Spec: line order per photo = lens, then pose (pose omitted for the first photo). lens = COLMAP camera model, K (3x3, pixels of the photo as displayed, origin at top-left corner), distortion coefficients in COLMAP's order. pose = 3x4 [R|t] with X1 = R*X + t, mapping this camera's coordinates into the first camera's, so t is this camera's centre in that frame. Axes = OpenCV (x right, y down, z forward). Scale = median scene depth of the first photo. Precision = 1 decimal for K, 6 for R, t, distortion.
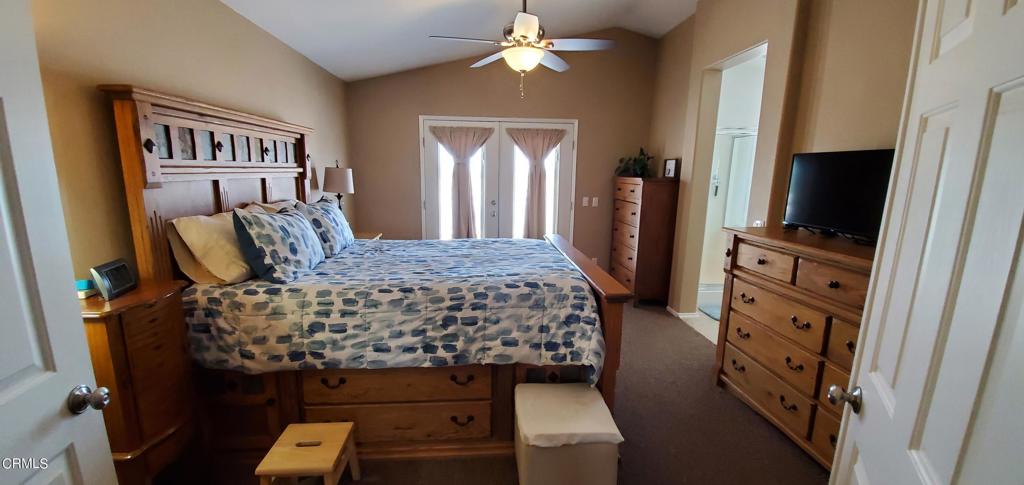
lens RADIAL K [[402.7, 0, 511.1], [0, 402.7, 249.0], [0, 0, 1]] dist [0.007500, -0.014238]
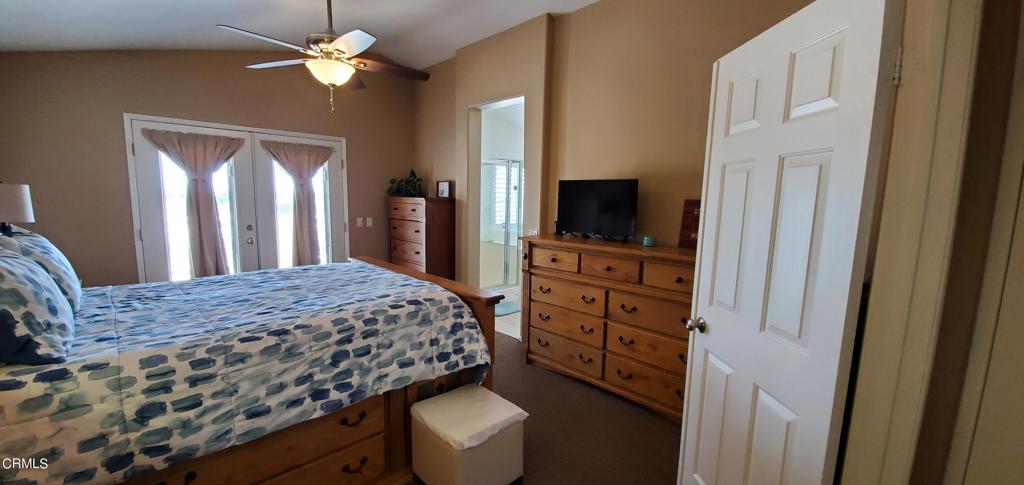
lens RADIAL K [[402.7, 0, 512.2], [0, 402.7, 248.5], [0, 0, 1]] dist [0.007500, -0.014238]
pose [[0.773179, -0.078346, 0.629330, -0.387997], [0.110737, 0.993773, -0.012333, -0.005308], [-0.624446, 0.079226, 0.777040, 0.052717]]
